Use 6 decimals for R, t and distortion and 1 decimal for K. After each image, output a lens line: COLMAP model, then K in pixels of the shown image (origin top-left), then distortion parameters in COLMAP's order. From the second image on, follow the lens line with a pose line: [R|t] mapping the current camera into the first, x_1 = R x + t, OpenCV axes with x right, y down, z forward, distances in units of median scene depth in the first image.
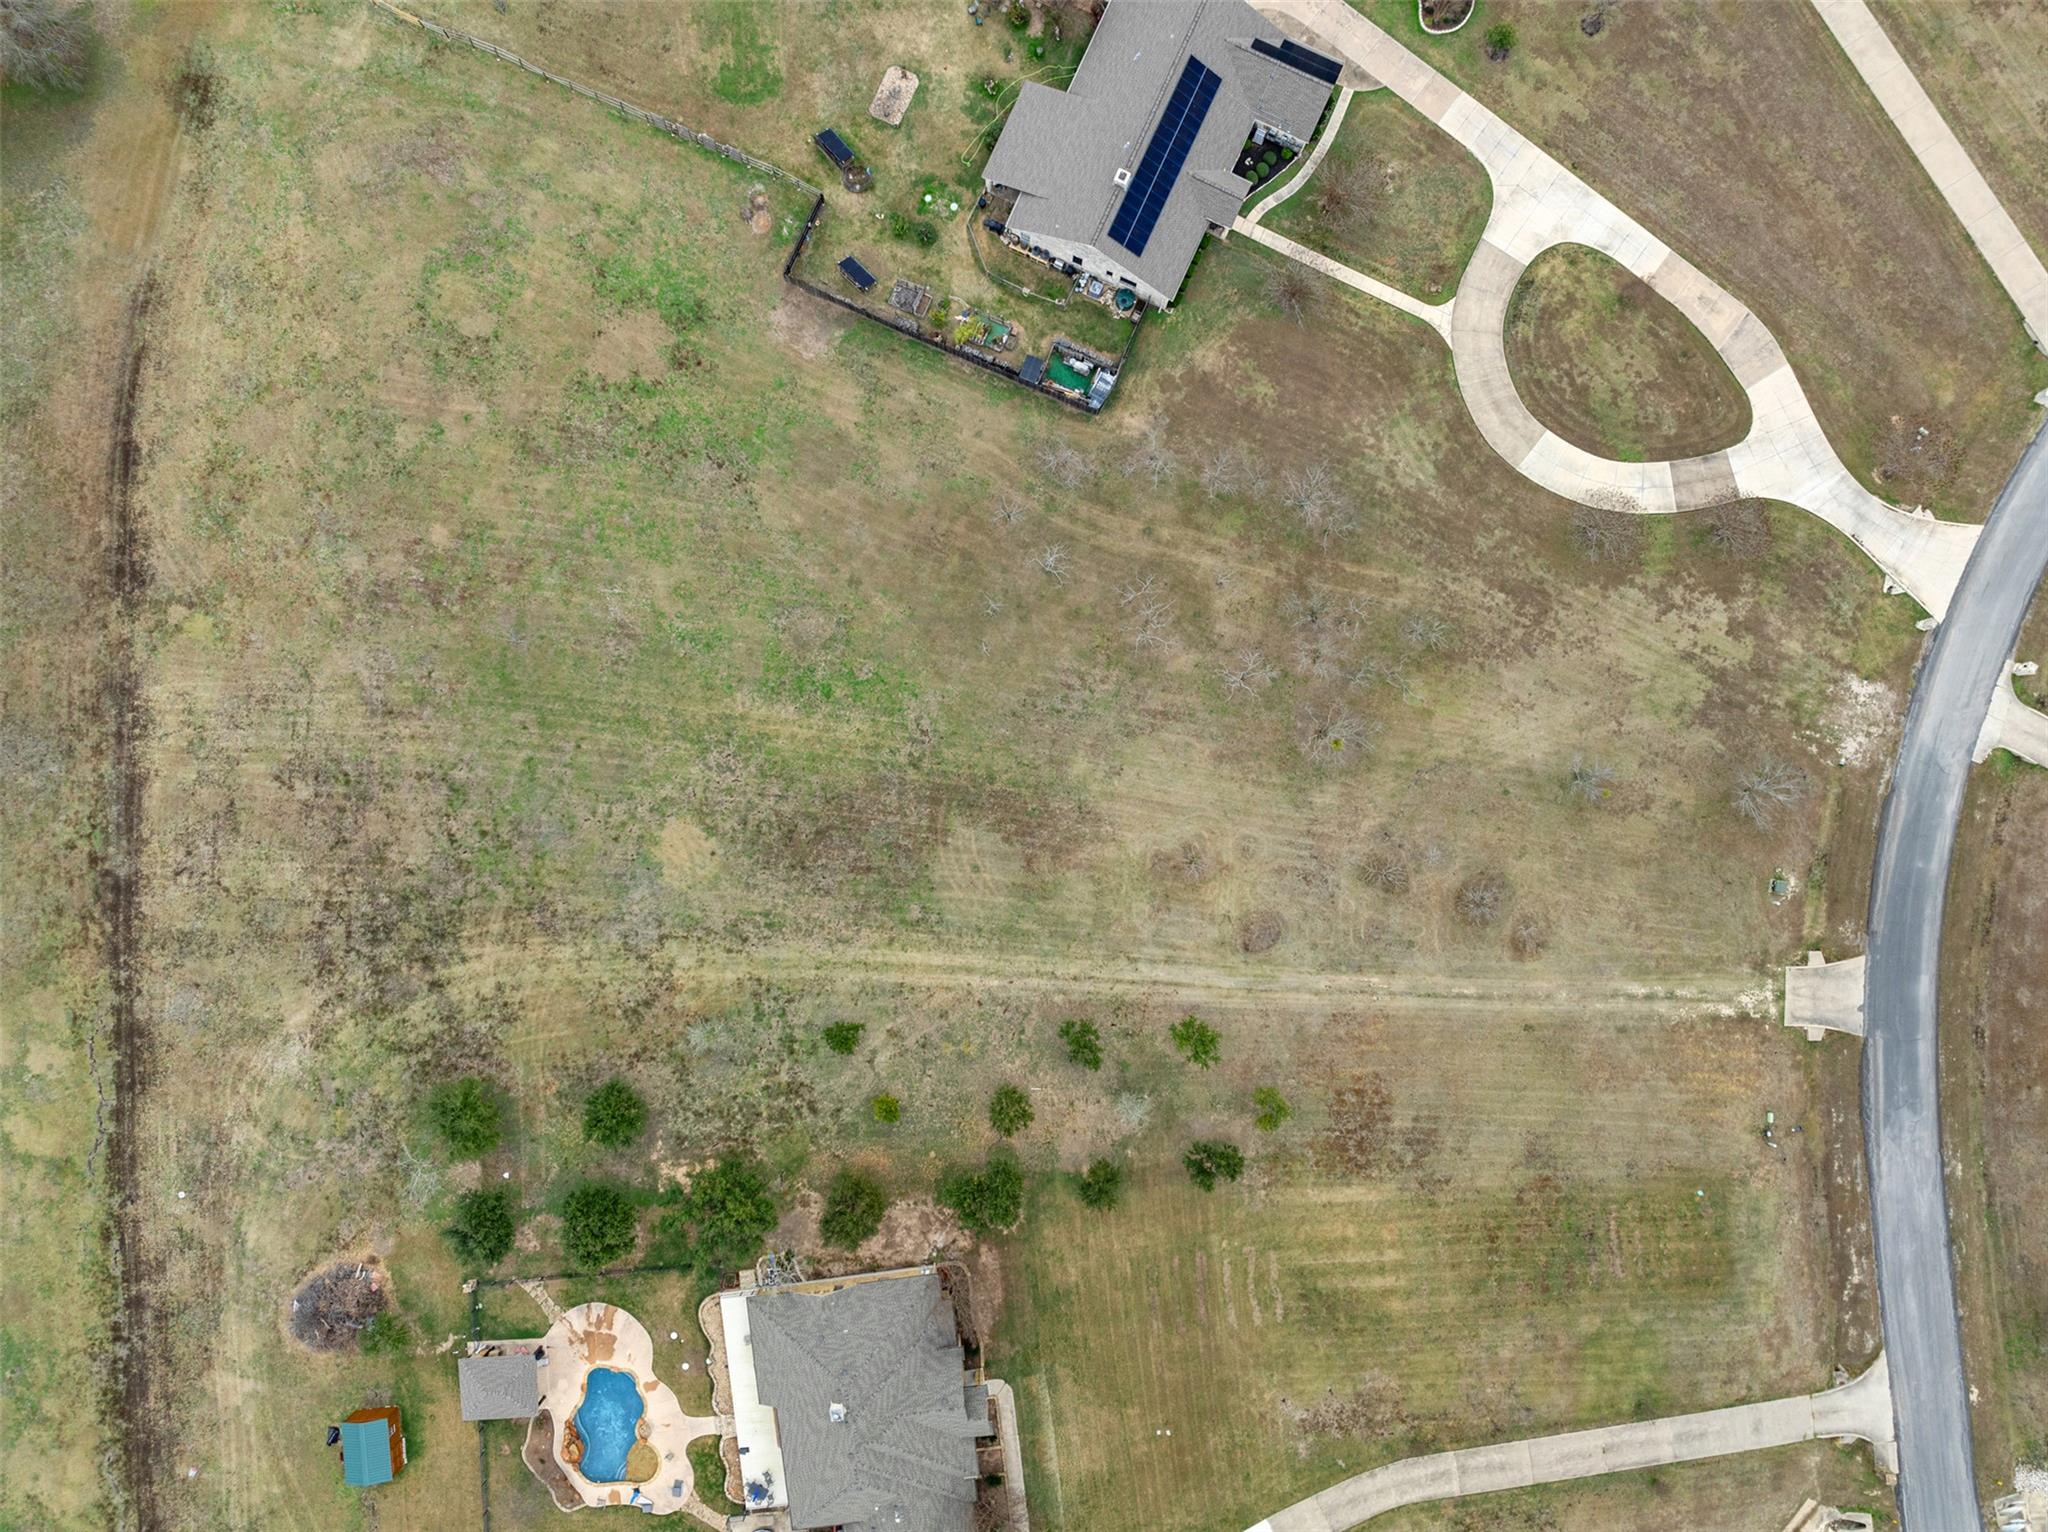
lens RADIAL K [[1428.6, 0, 1024.0], [0, 1428.6, 766.0], [0, 0, 1]] dist [-0.045077, 0.015837]
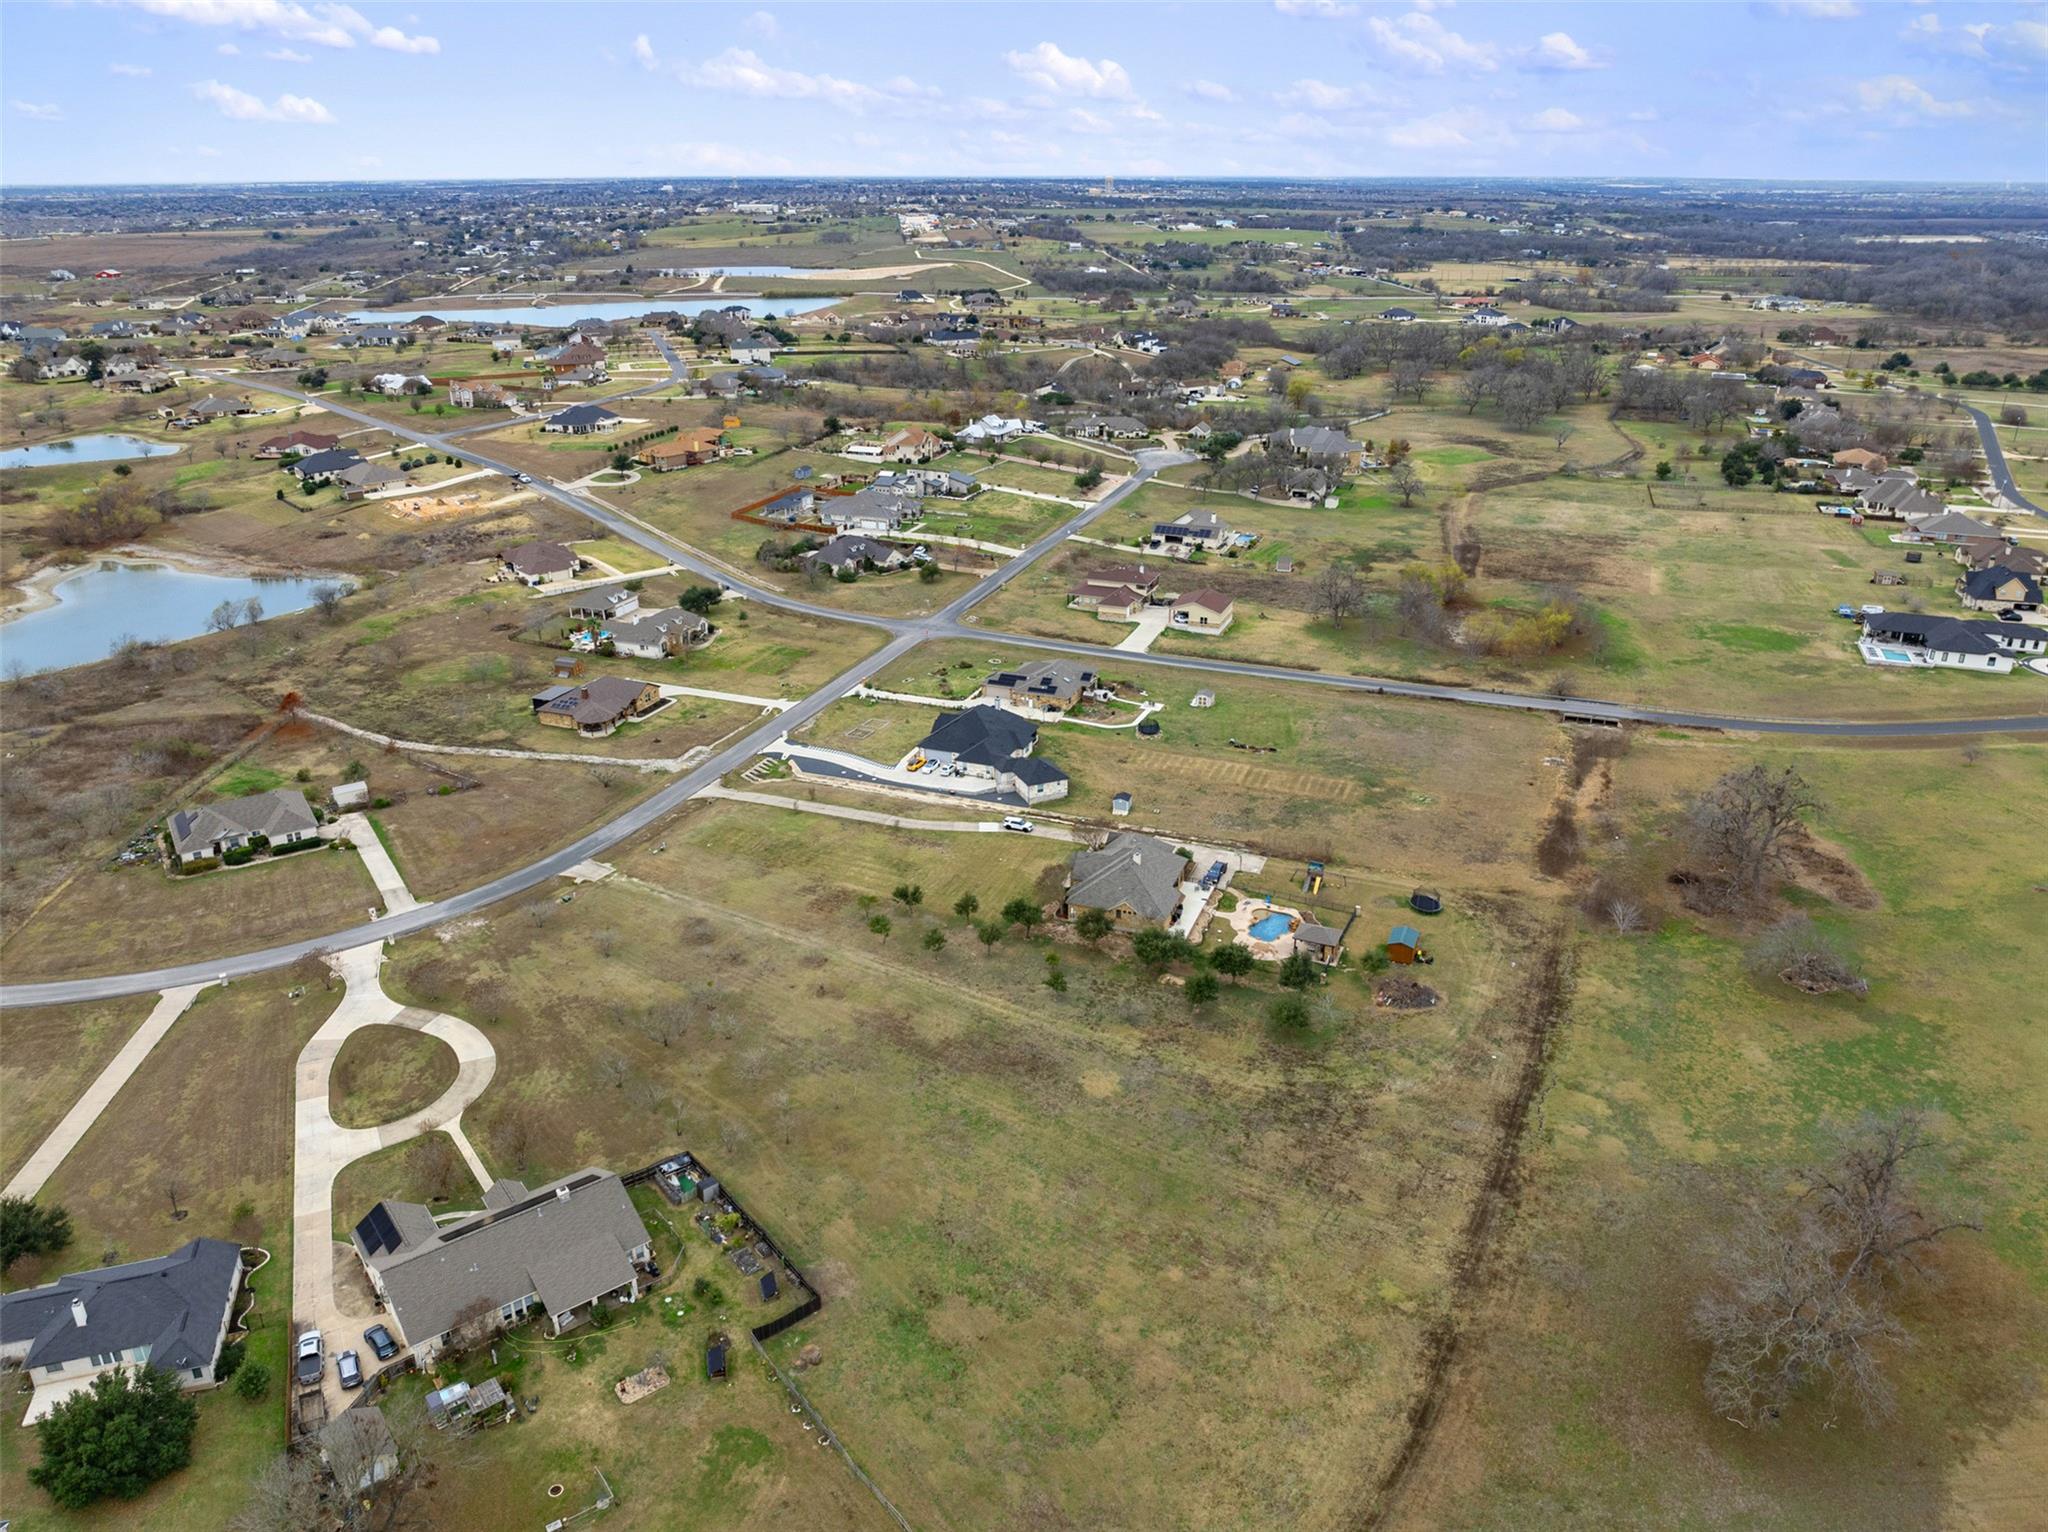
lens RADIAL K [[1445.9, 0, 1024.5], [0, 1445.9, 751.8], [0, 0, 1]] dist [-0.024642, -0.024444]
pose [[-0.885334, -0.184081, 0.426964, -0.750680], [0.464399, -0.305172, 0.831386, -1.129040], [-0.022745, 0.934336, 0.355667, 0.140983]]
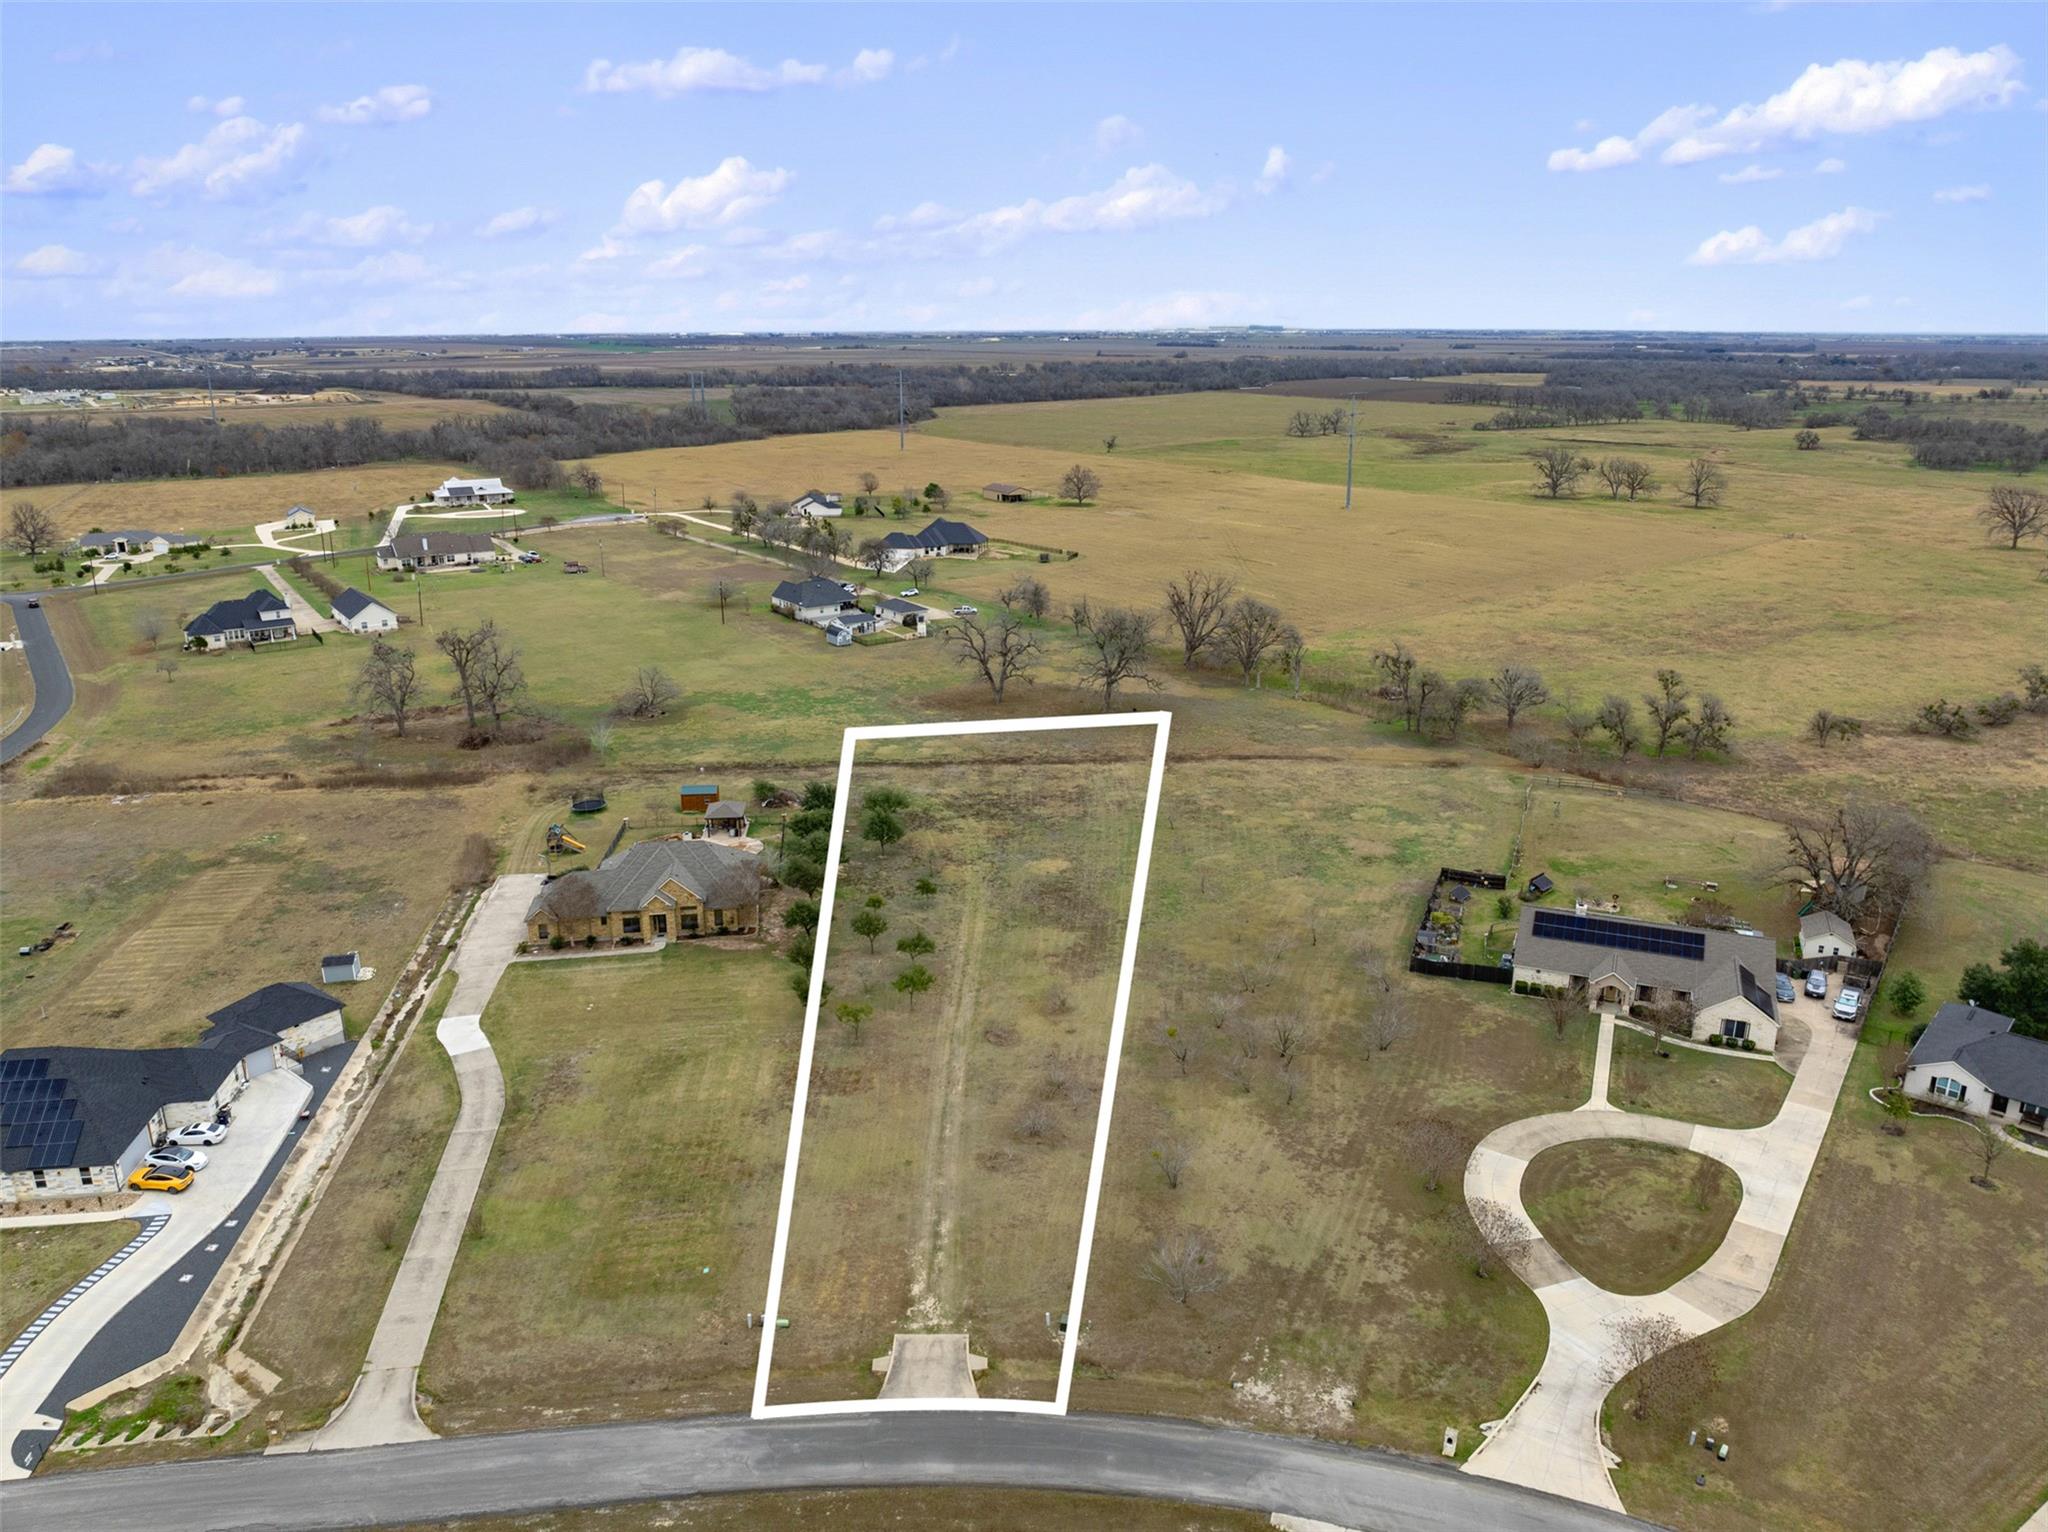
lens RADIAL K [[1444.3, 0, 1024.4], [0, 1444.3, 756.7], [0, 0, 1]] dist [-0.033077, -0.004359]
pose [[0.030925, 0.273444, -0.961391, 1.225126], [-0.998964, 0.040587, -0.020589, 0.113386], [0.033390, 0.961031, 0.274416, 0.461040]]
